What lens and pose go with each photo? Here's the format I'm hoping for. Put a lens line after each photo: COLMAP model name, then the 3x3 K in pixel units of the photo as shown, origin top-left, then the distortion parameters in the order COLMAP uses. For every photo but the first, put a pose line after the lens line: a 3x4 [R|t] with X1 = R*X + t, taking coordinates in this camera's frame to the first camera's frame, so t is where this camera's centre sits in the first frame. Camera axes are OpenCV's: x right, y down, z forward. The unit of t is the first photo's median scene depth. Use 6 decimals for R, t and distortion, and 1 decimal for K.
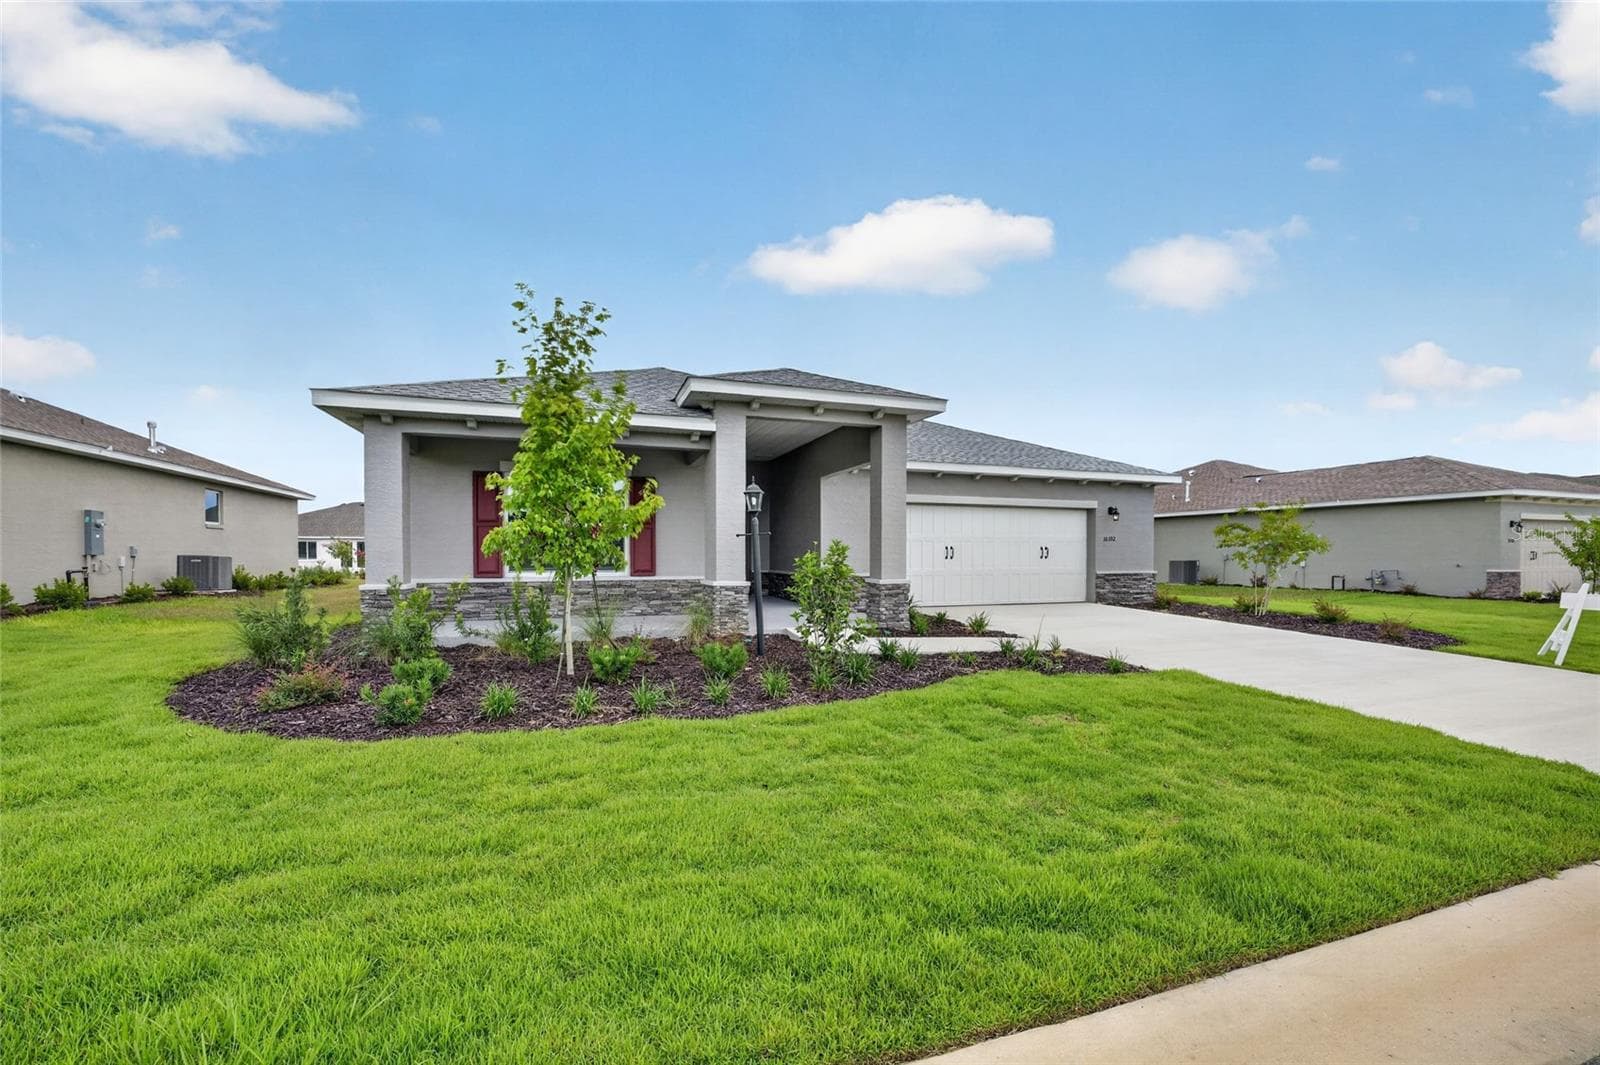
lens RADIAL K [[667.3, 0, 808.4], [0, 667.3, 566.0], [0, 0, 1]] dist [-0.028218, 0.000412]
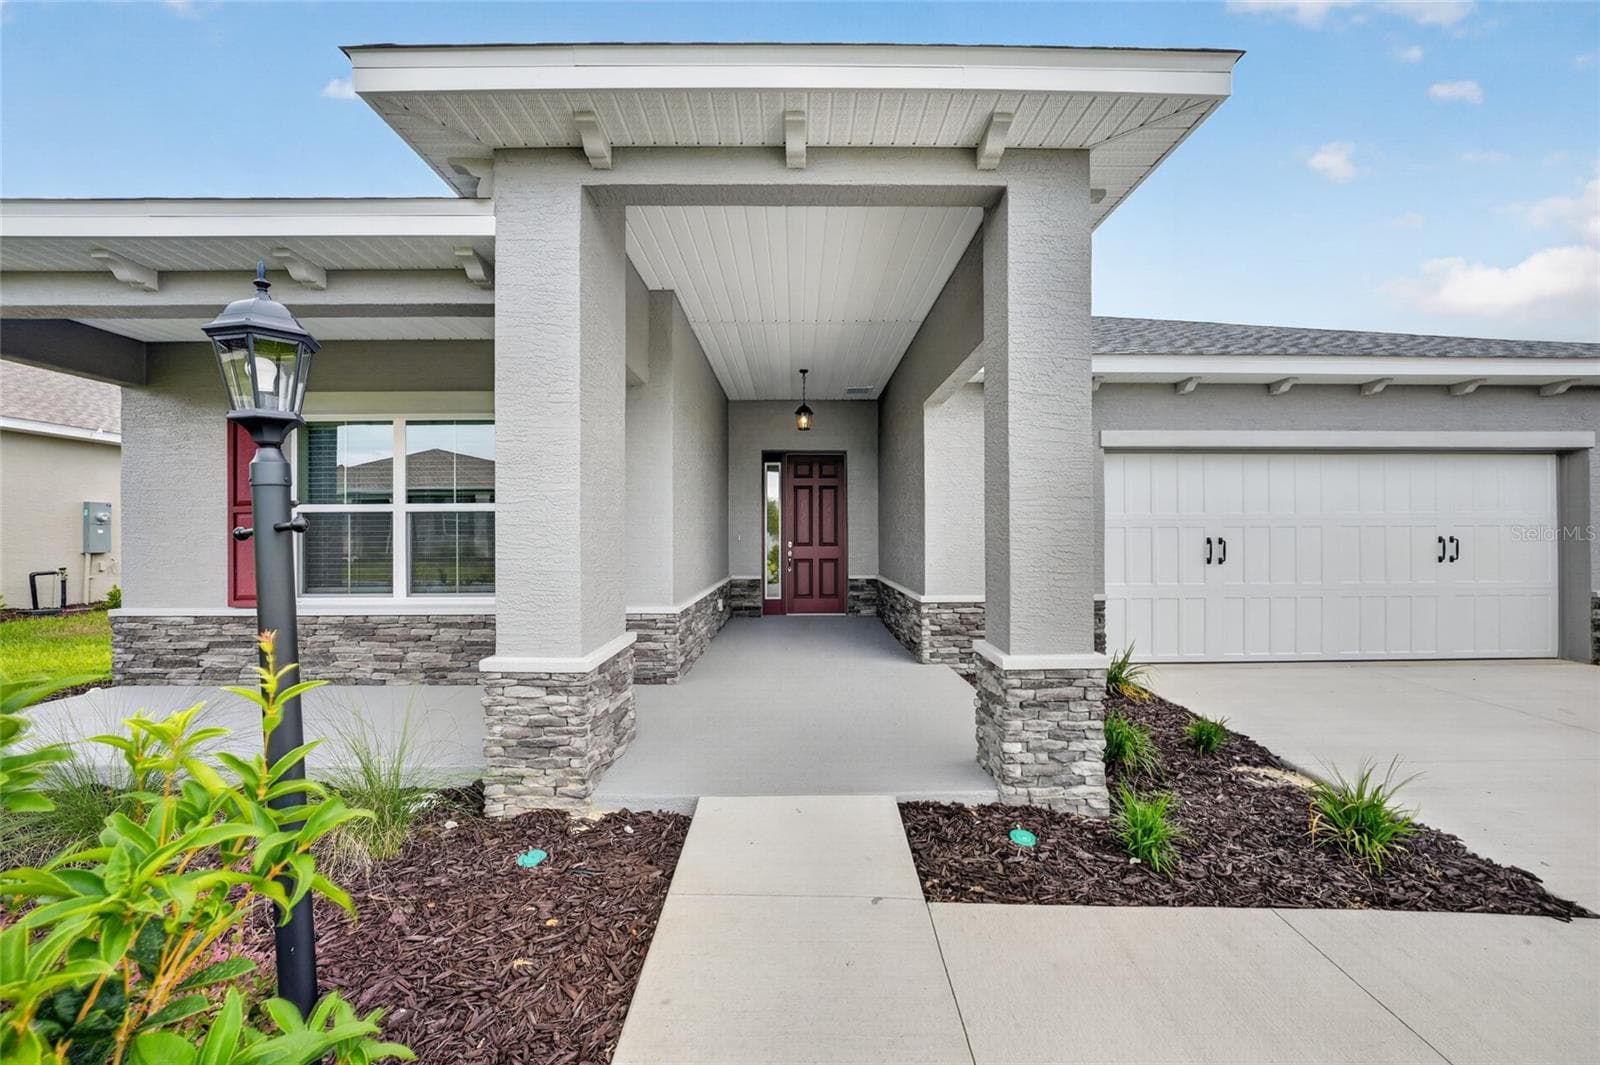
lens RADIAL K [[652.1, 0, 800.0], [0, 652.1, 532.5], [0, 0, 1]] dist [-0.021077, -0.000351]
pose [[0.944845, -0.008665, -0.327403, 0.087432], [0.000819, 0.999709, -0.024094, -0.023489], [0.327516, 0.022497, 0.944578, 0.495509]]
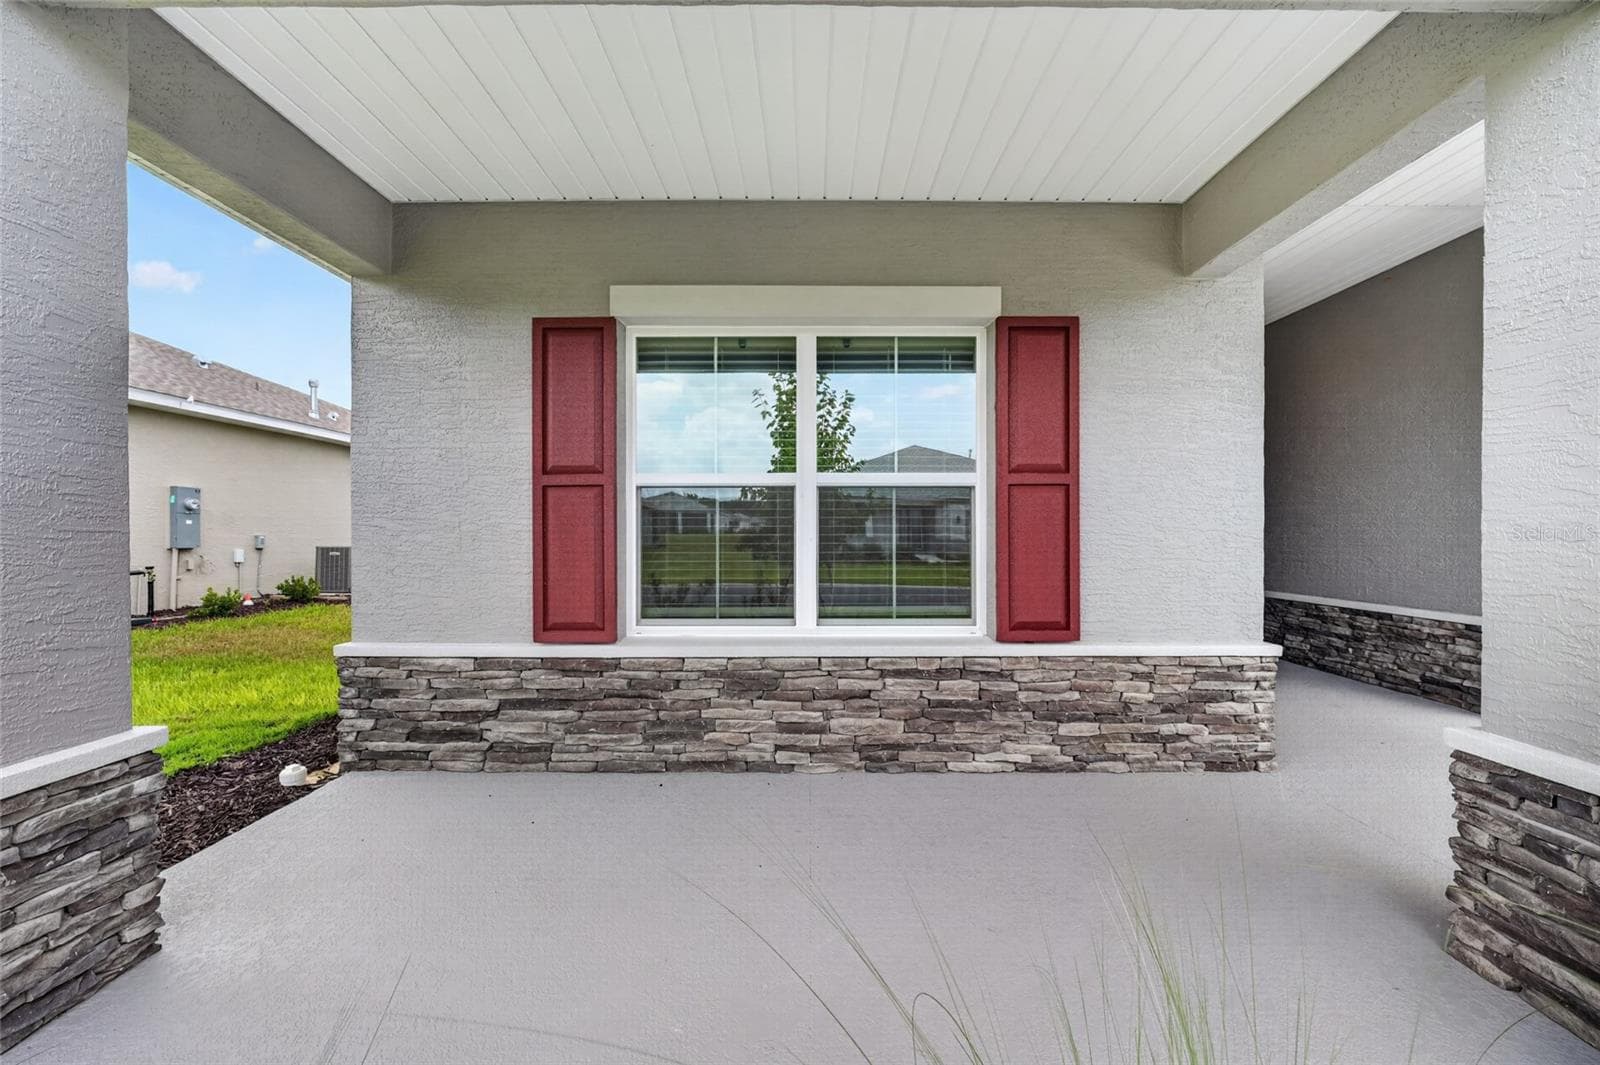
lens RADIAL K [[652.1, 0, 800.0], [0, 652.1, 532.5], [0, 0, 1]] dist [-0.021077, -0.000351]
pose [[0.938667, -0.002687, -0.344815, -0.204215], [-0.004503, 0.999789, -0.020049, -0.023680], [0.344796, 0.020372, 0.938457, 0.562473]]
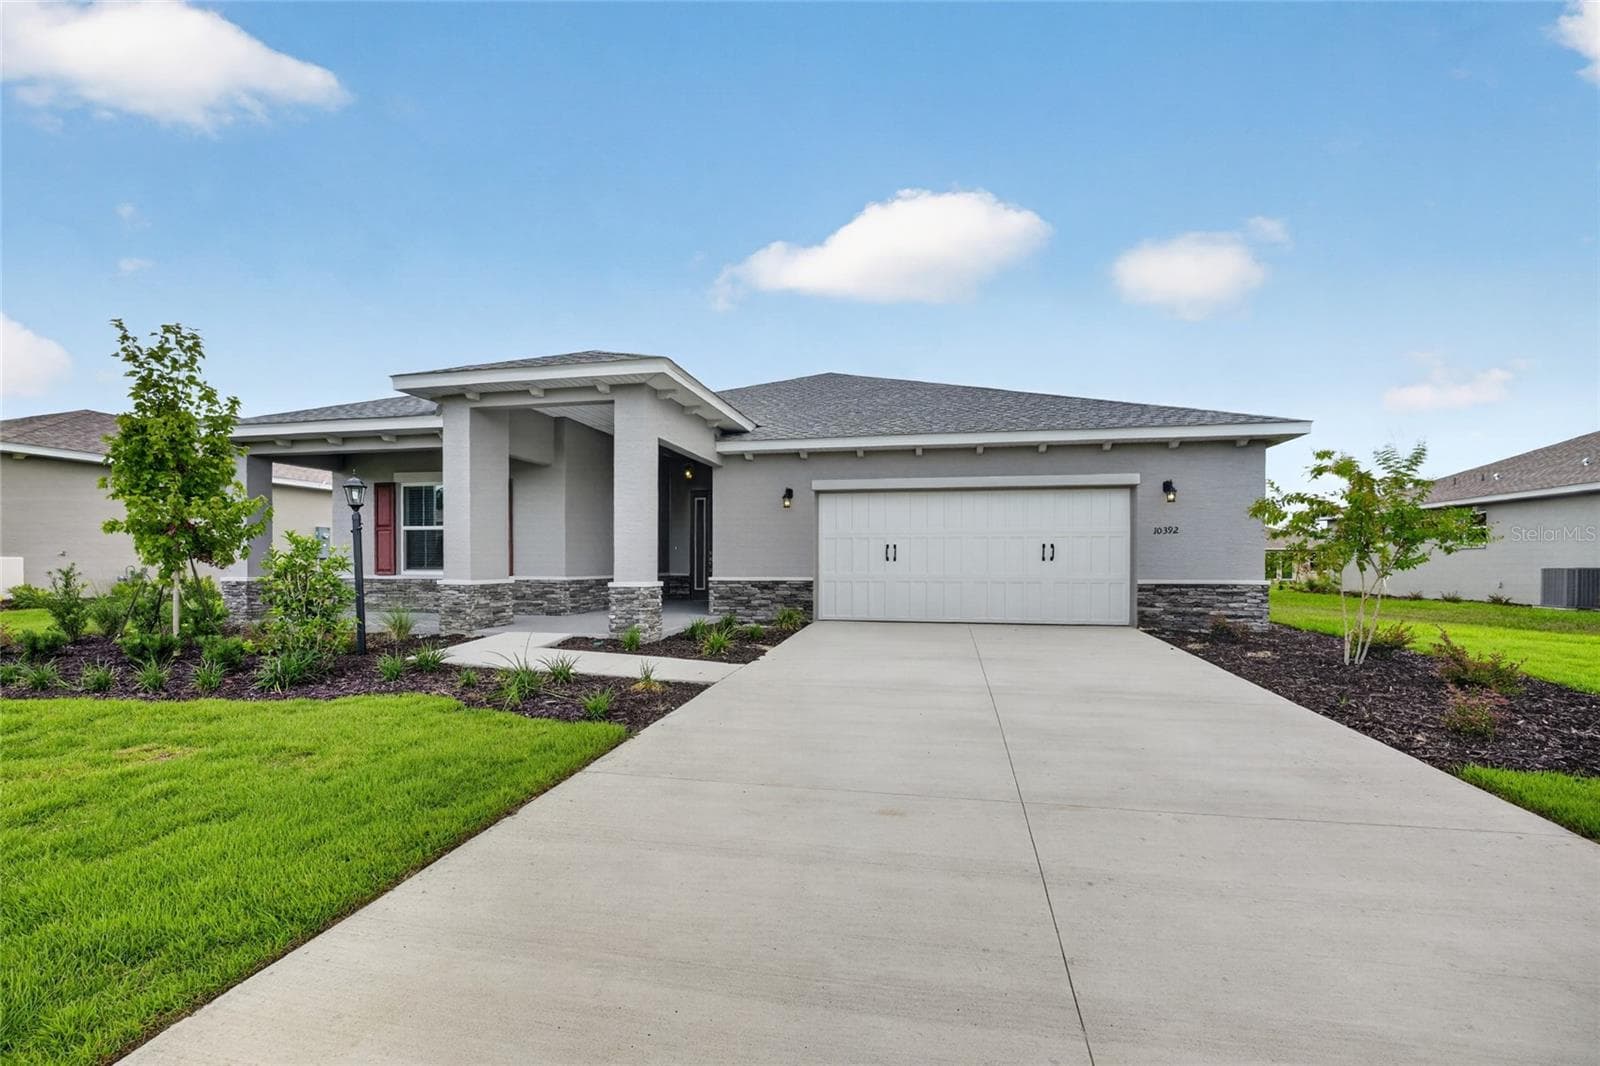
lens RADIAL K [[669.6, 0, 790.5], [0, 669.6, 564.5], [0, 0, 1]] dist [-0.026945, -0.000451]
pose [[0.851040, 0.001869, -0.525097, 0.553195], [-0.010180, 0.999864, -0.012940, 0.005615], [0.525002, 0.016358, 0.850944, 0.296988]]
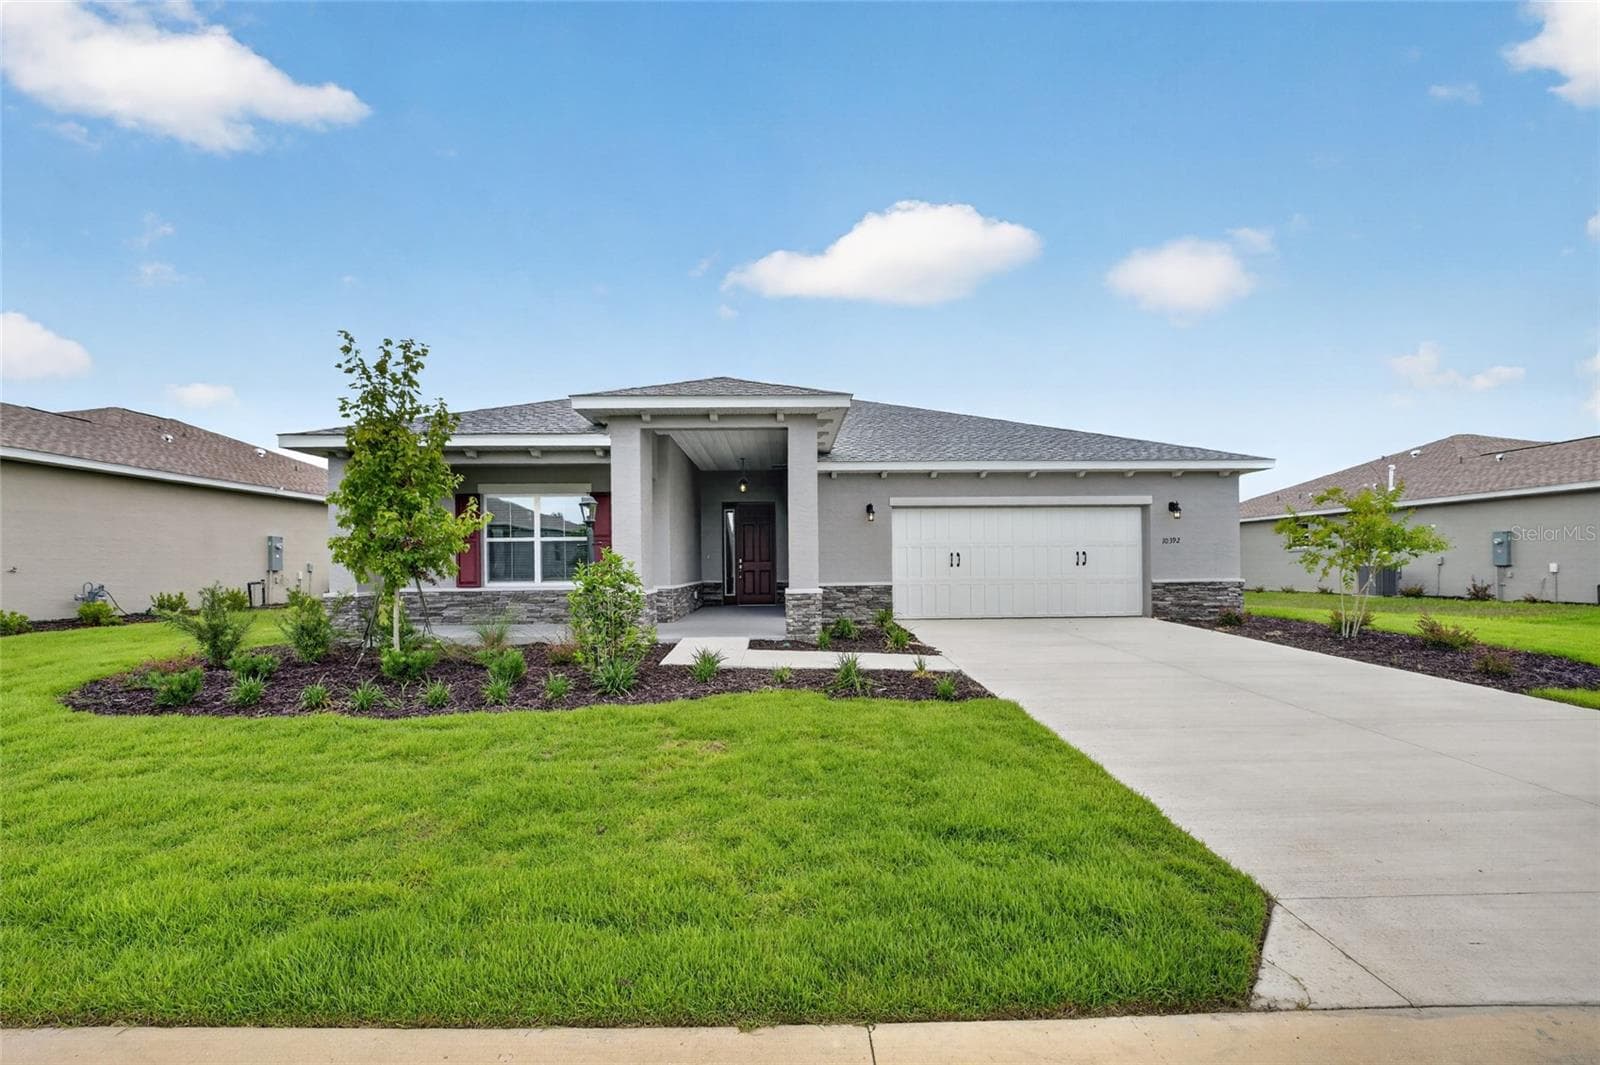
lens RADIAL K [[669.6, 0, 790.5], [0, 669.6, 564.0], [0, 0, 1]] dist [-0.026945, -0.000451]
pose [[0.946399, -0.012297, -0.322765, 0.311658], [0.005941, 0.999769, -0.020672, 0.003433], [0.322945, 0.017646, 0.946253, 0.075310]]
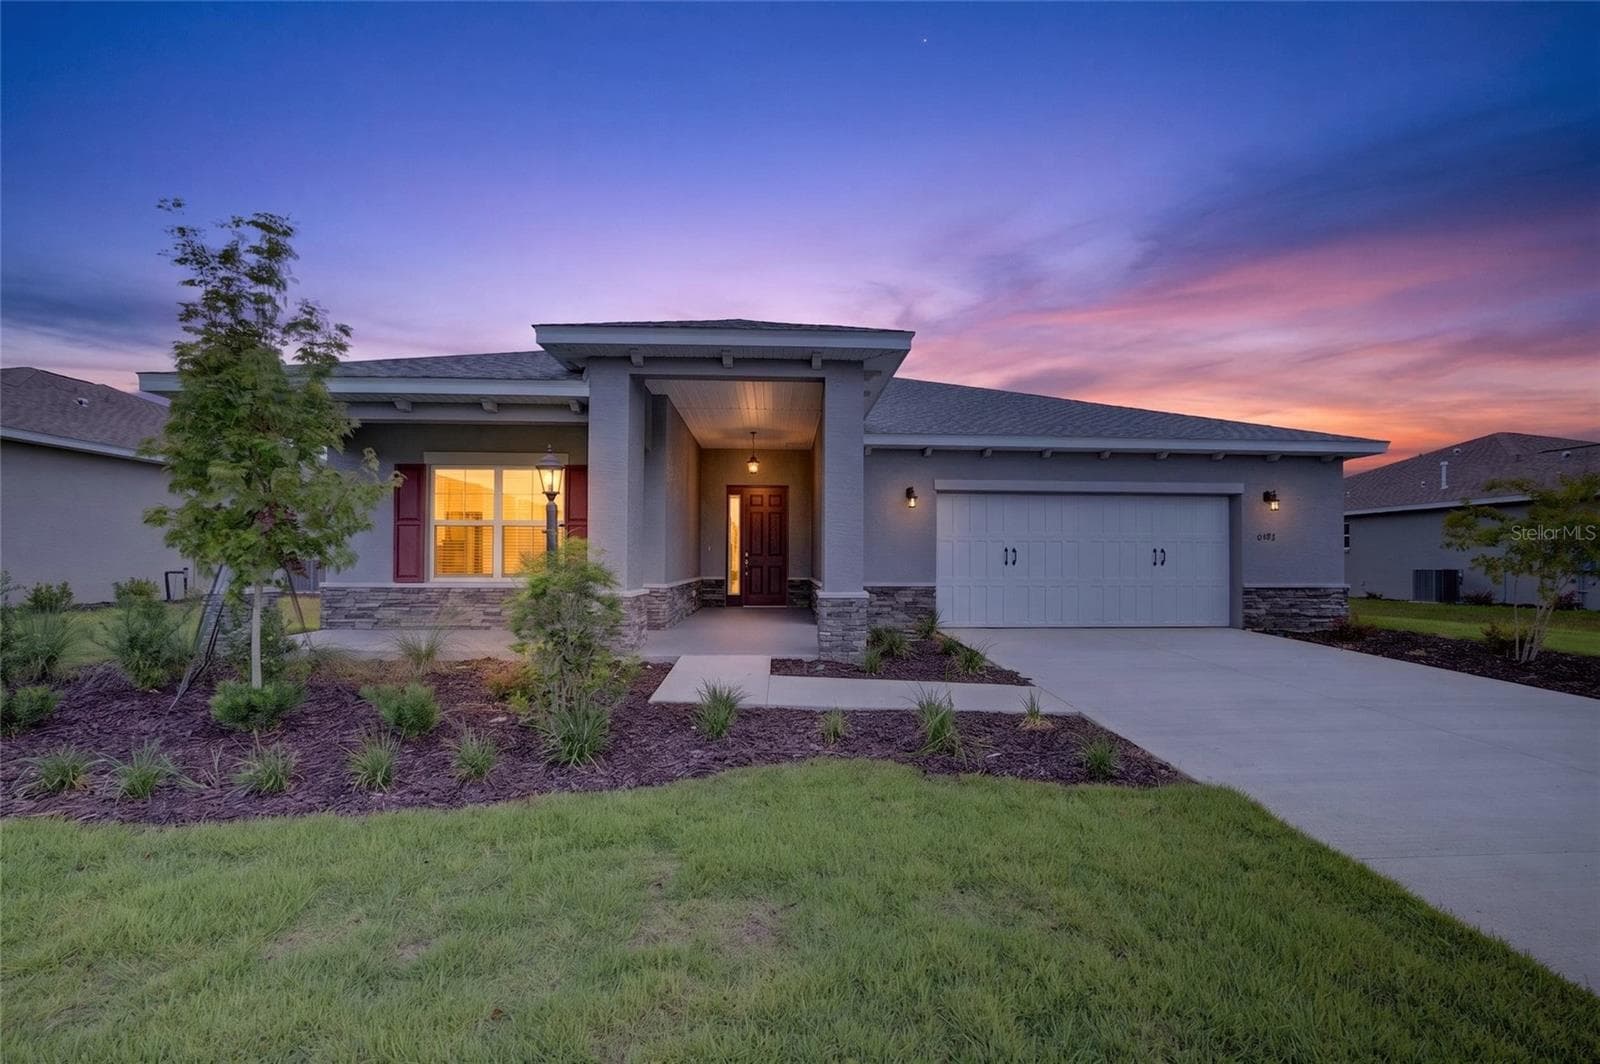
lens RADIAL K [[663.2, 0, 800.9], [0, 663.2, 546.7], [0, 0, 1]] dist [-0.028586, -0.000028]
pose [[0.955179, -0.004175, -0.296001, 0.219988], [-0.007883, 0.999187, -0.039531, 0.000390], [0.295925, 0.040093, 0.954369, 0.235154]]
